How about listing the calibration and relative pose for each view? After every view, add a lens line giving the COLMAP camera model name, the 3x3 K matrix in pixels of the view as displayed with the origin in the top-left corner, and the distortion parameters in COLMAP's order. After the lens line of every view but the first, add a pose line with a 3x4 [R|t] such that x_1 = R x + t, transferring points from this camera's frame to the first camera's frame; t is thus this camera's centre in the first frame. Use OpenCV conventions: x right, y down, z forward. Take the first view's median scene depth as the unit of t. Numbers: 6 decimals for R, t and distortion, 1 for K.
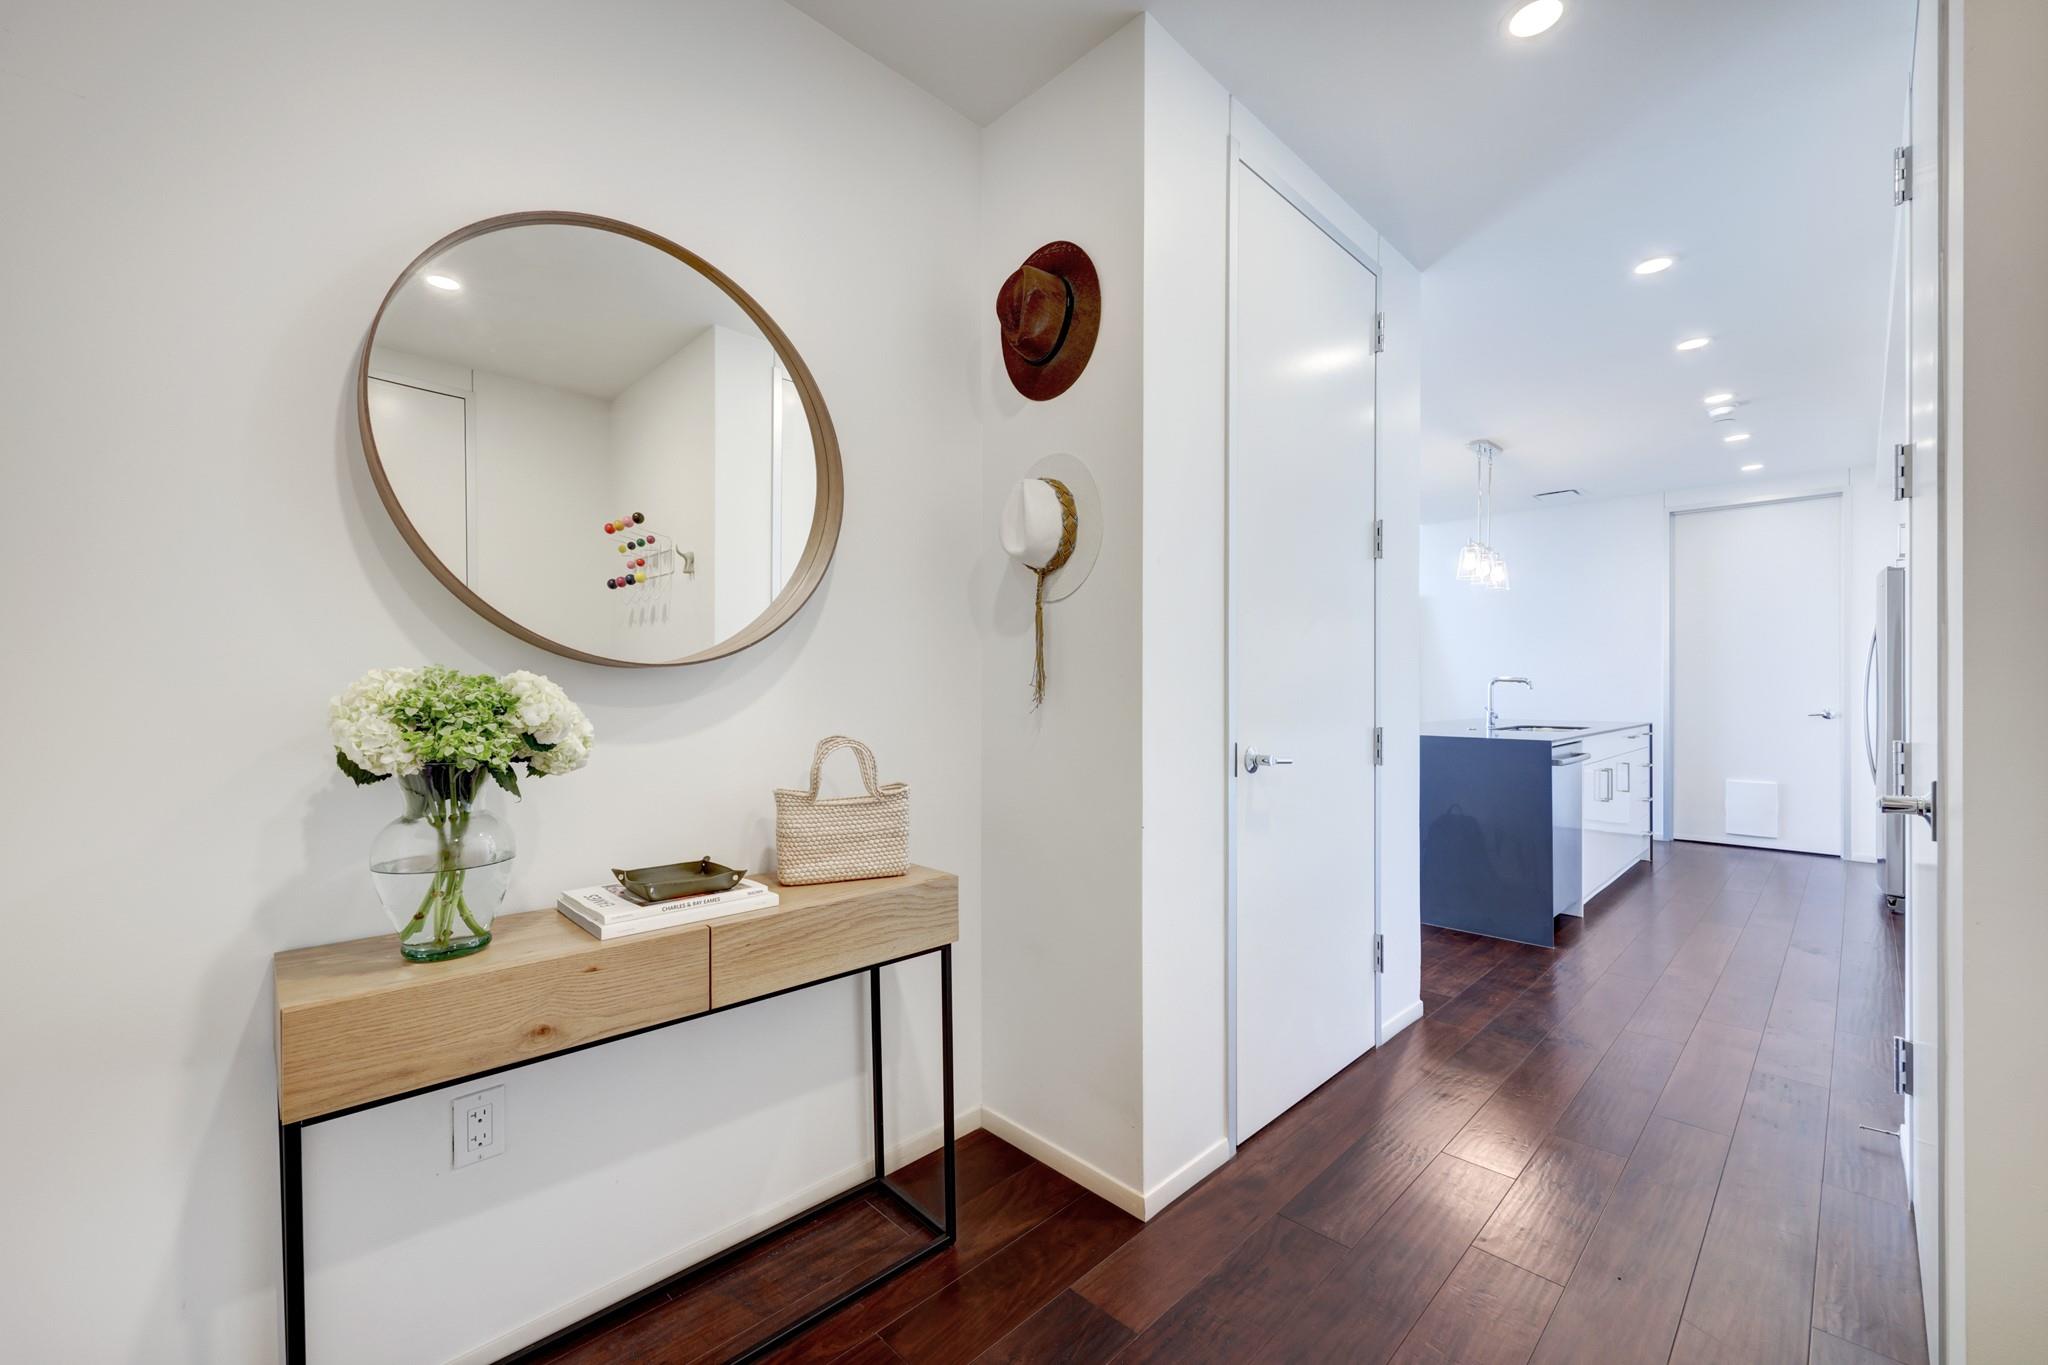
lens RADIAL K [[827.2, 0, 1033.4], [0, 827.2, 689.2], [0, 0, 1]] dist [0.002002, 0.000467]
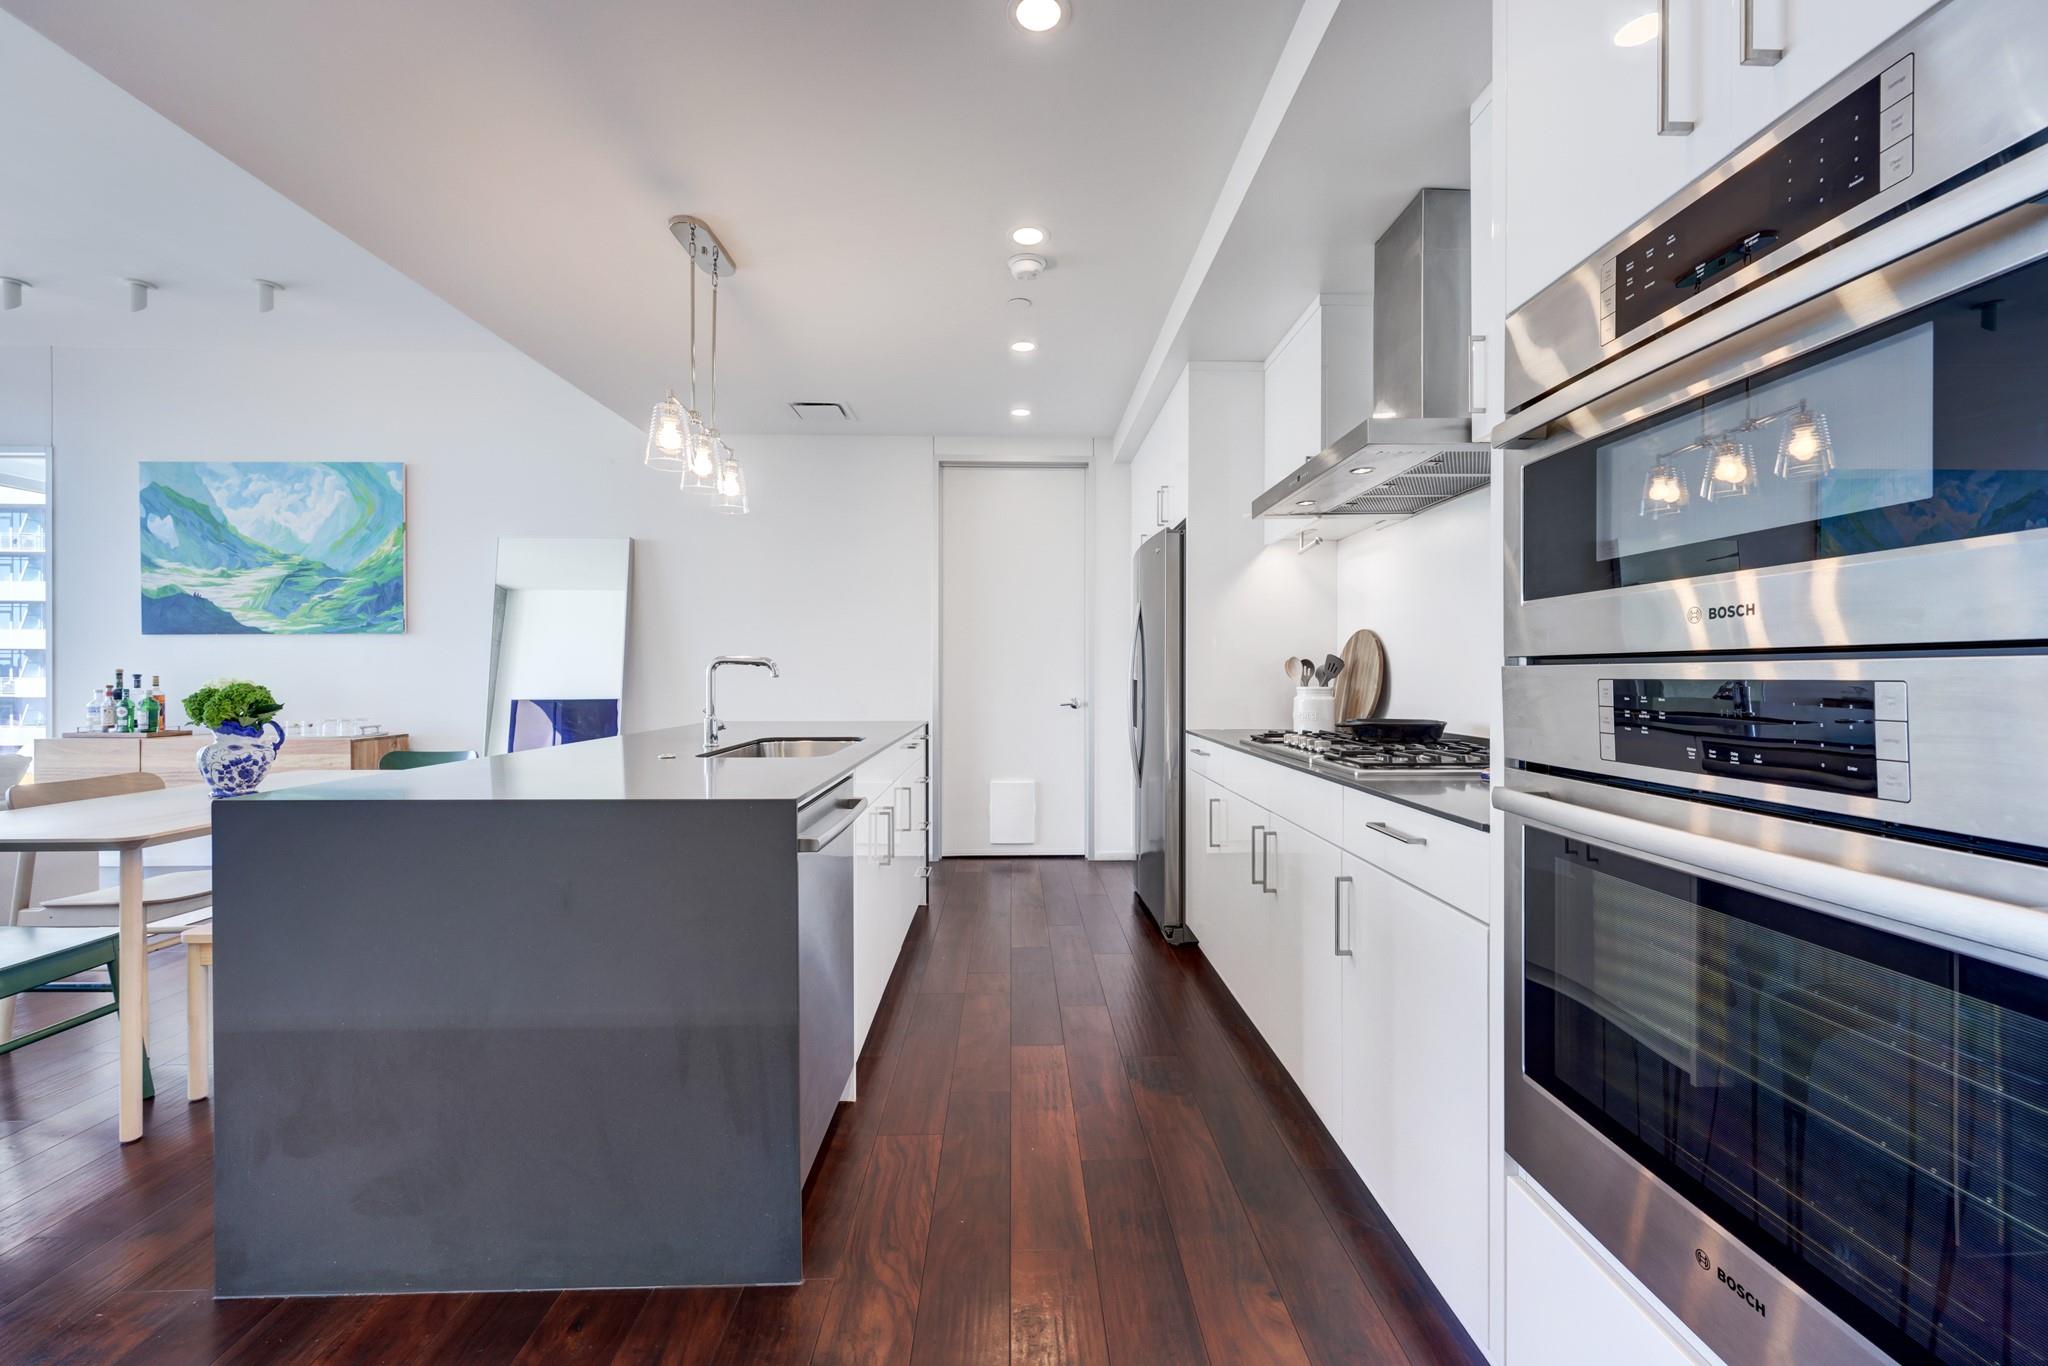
lens RADIAL K [[819.5, 0, 1029.9], [0, 819.5, 679.4], [0, 0, 1]] dist [-0.000941, -0.000041]
pose [[0.690588, -0.003418, 0.723241, 0.663316], [-0.000377, 0.999987, 0.005085, -0.003971], [-0.723249, -0.003785, 0.690577, 1.020589]]
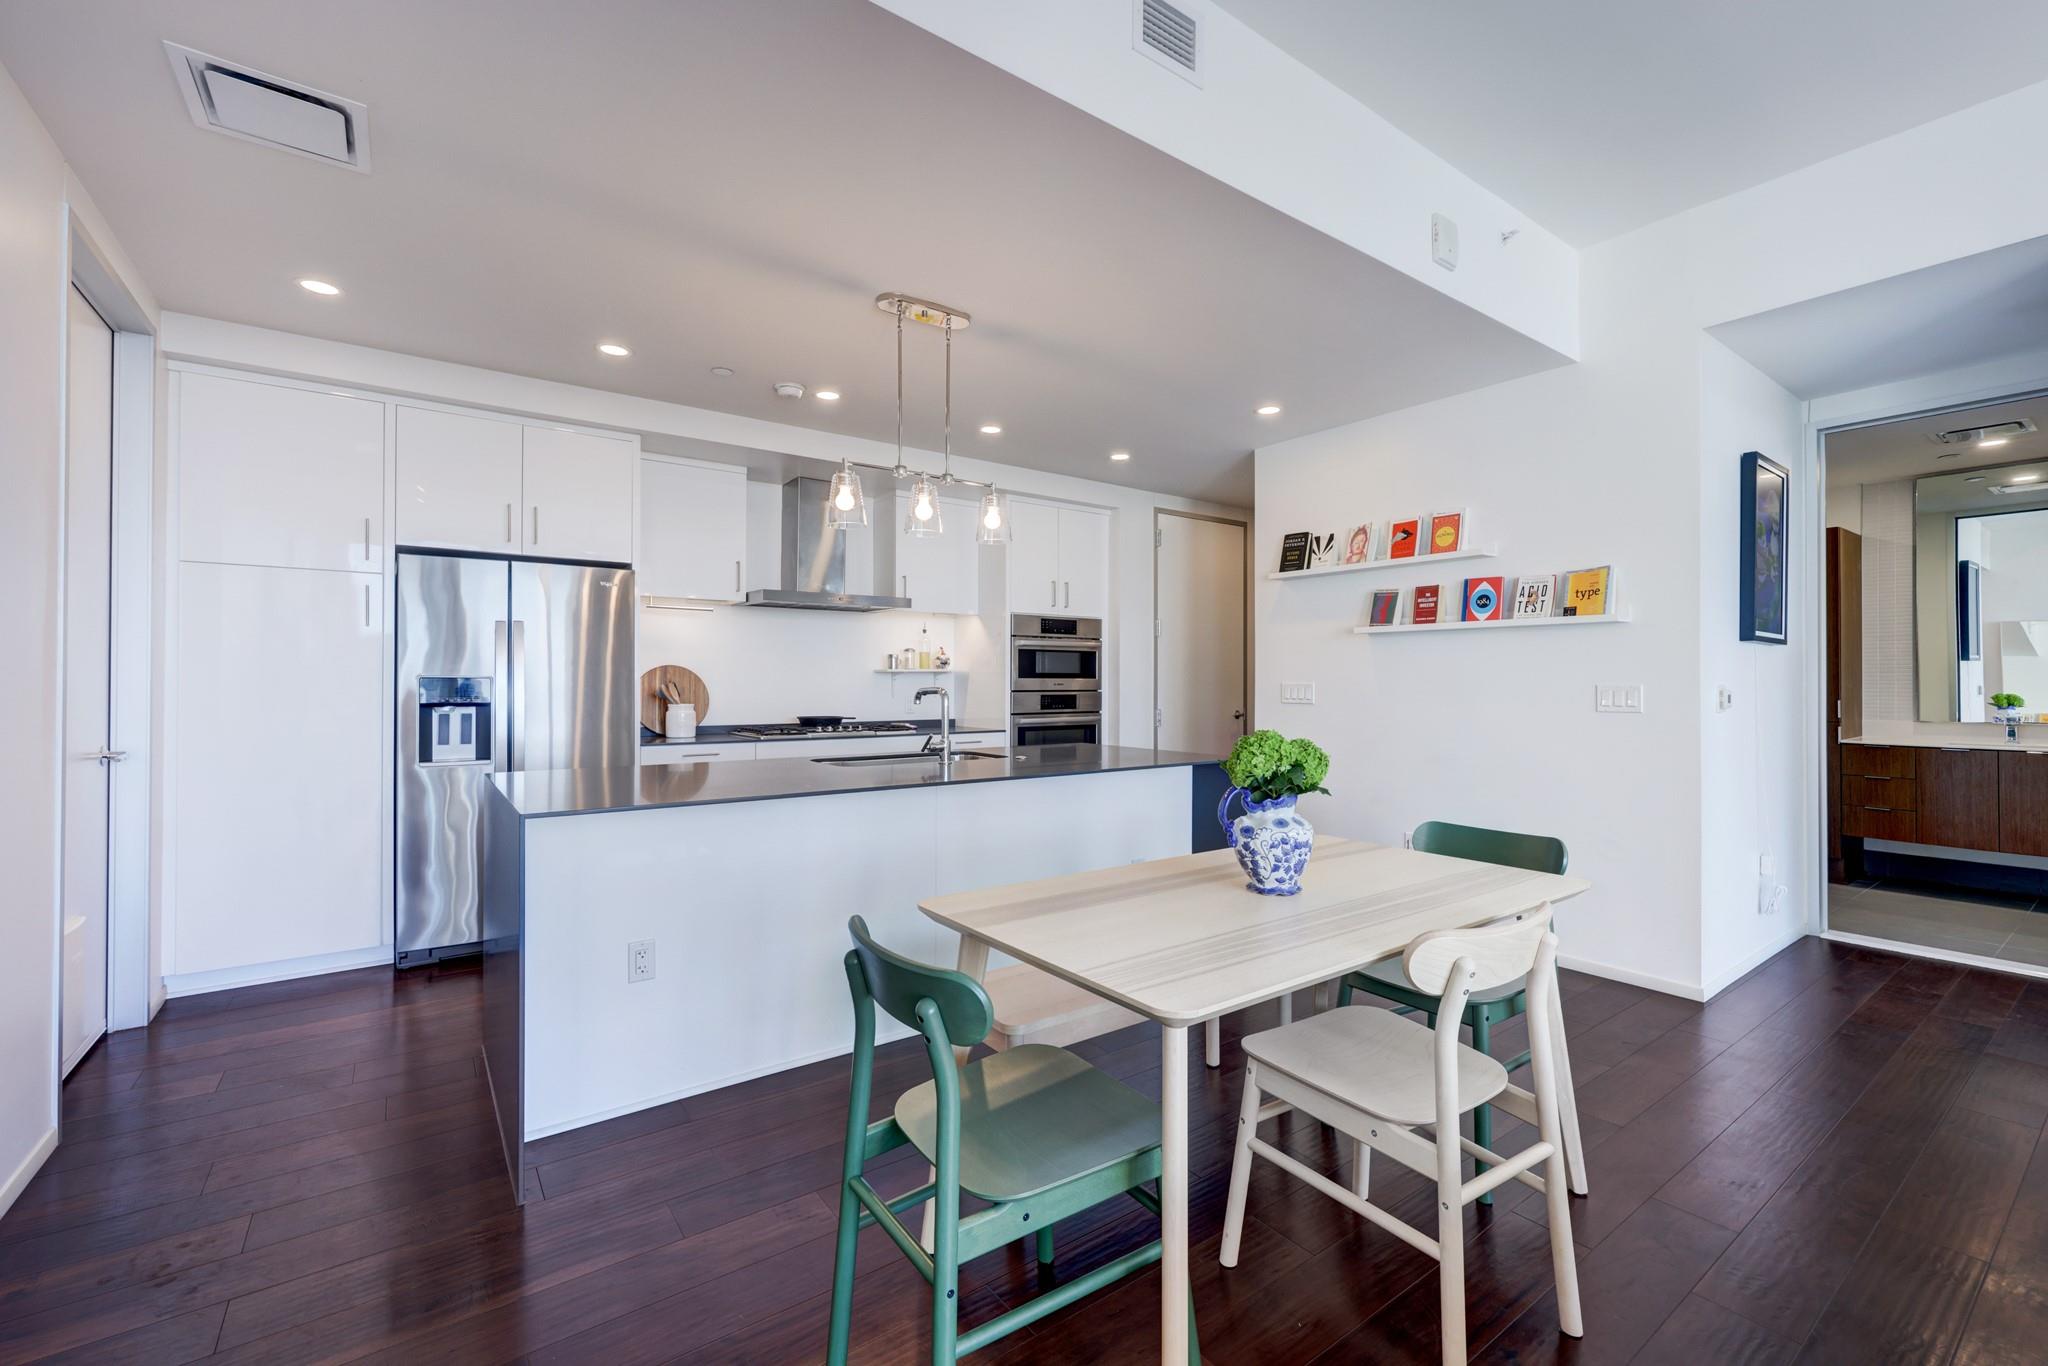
lens RADIAL K [[838.1, 0, 1045.9], [0, 838.1, 676.2], [0, 0, 1]] dist [0.001523, 0.000113]
pose [[-0.991612, -0.001125, 0.129245, 0.846044], [-0.002181, 0.999965, -0.008031, -0.037996], [-0.129231, -0.008245, -0.991580, 3.493416]]
